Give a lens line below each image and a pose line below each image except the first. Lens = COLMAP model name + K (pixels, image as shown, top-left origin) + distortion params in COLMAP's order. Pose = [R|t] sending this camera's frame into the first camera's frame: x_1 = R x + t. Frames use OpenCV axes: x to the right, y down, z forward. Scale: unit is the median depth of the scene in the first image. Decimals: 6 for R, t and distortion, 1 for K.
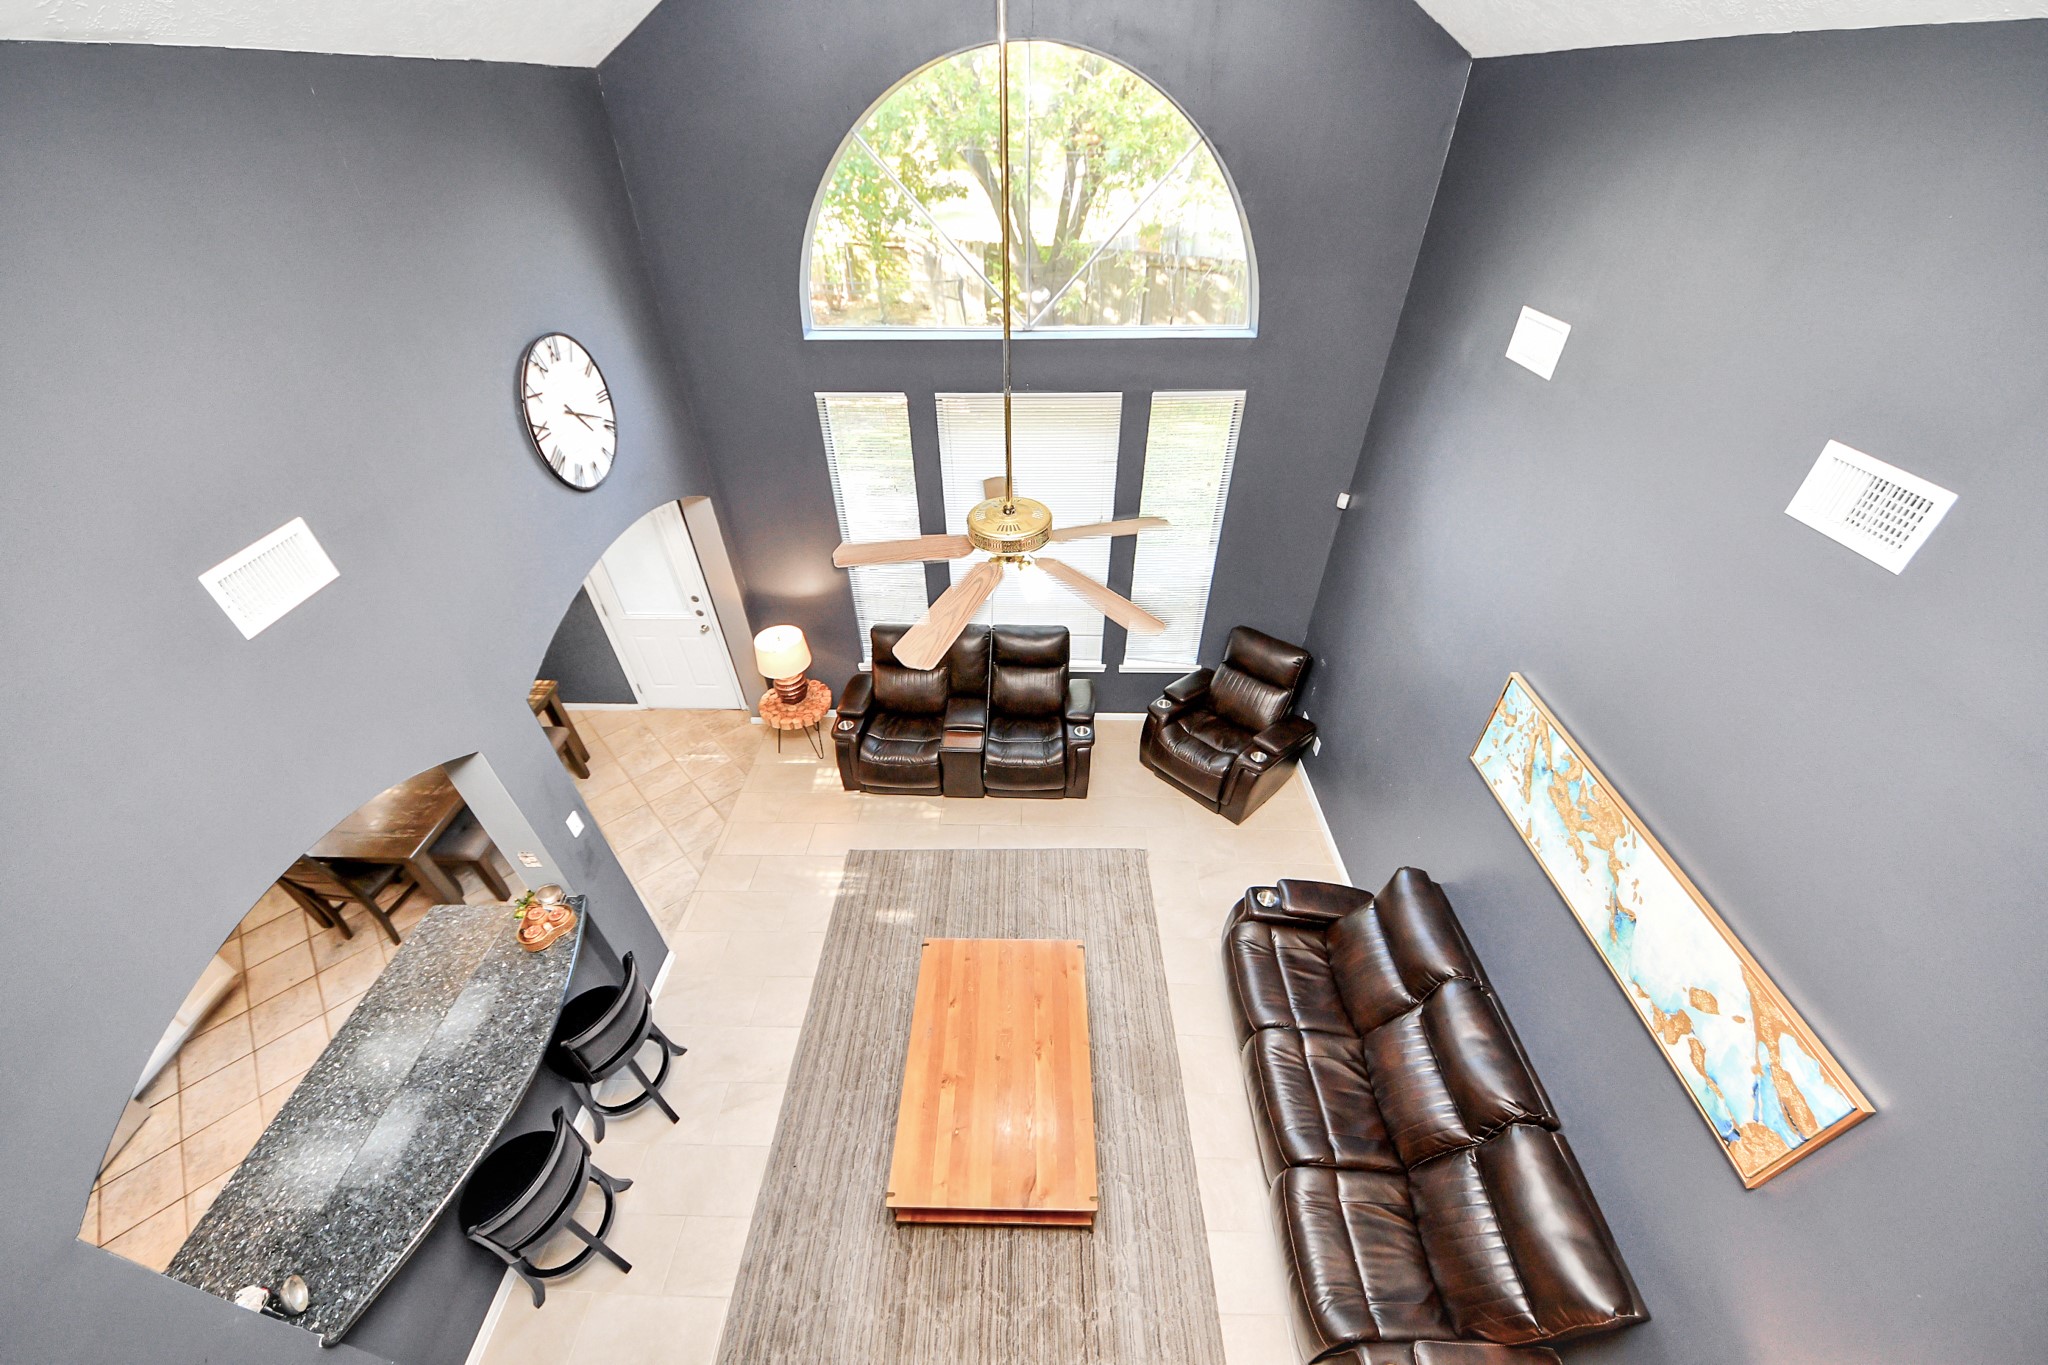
lens RADIAL K [[725.0, 0, 1025.2], [0, 725.0, 675.0], [0, 0, 1]] dist [0.000964, -0.000017]
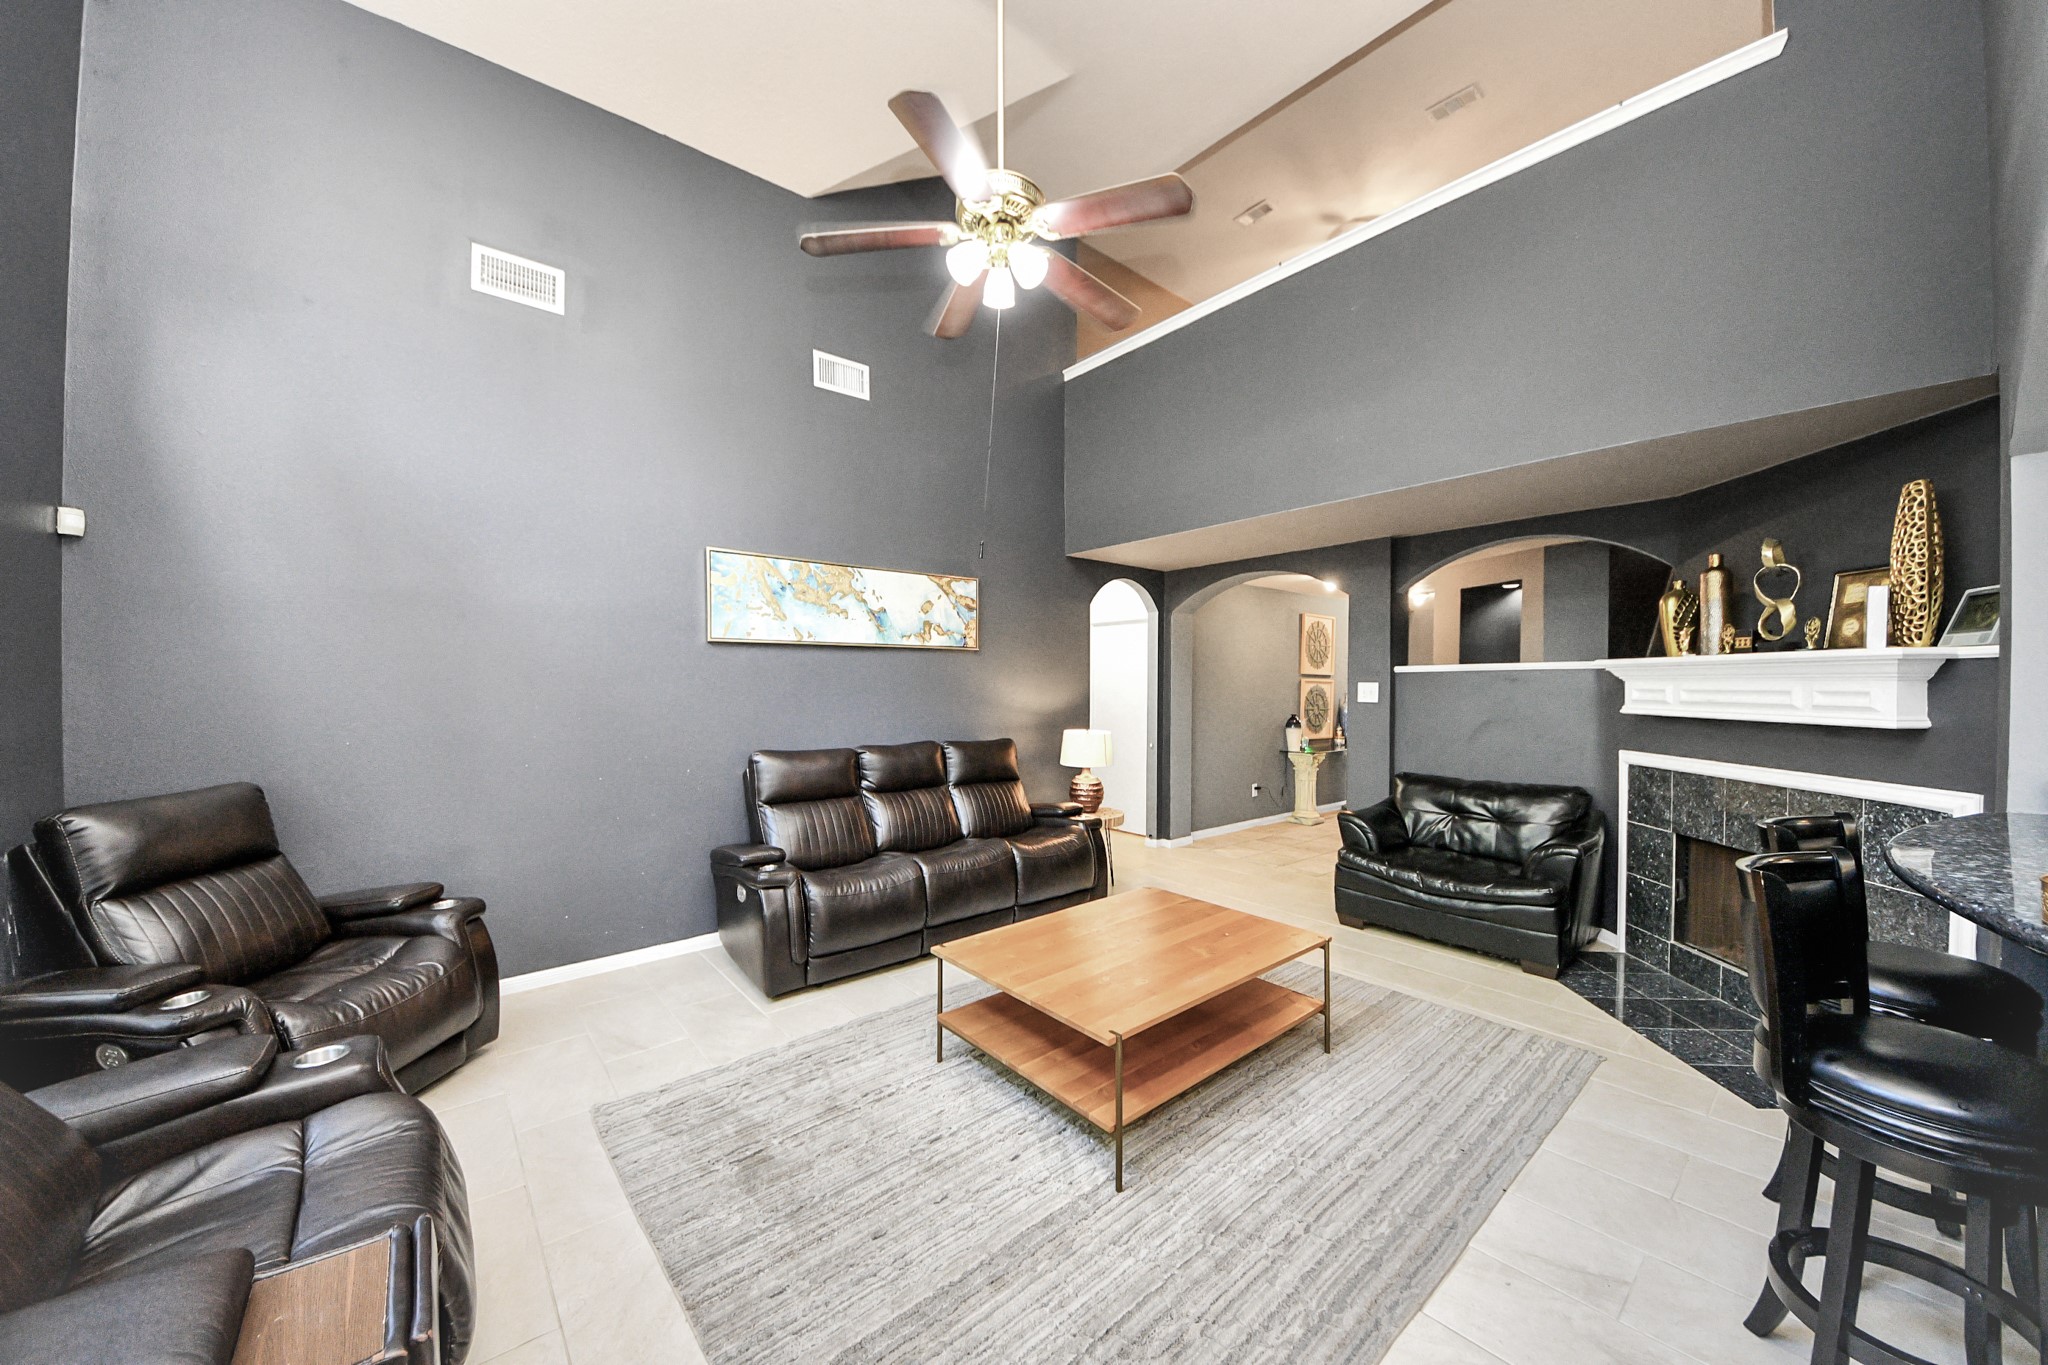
lens RADIAL K [[725.0, 0, 1024.3], [0, 725.0, 684.8], [0, 0, 1]] dist [0.000964, -0.000017]
pose [[-0.657820, 0.003343, 0.753168, -0.897464], [0.459735, 0.793872, 0.398010, -0.090438], [-0.596588, 0.608076, -0.523761, 2.175047]]
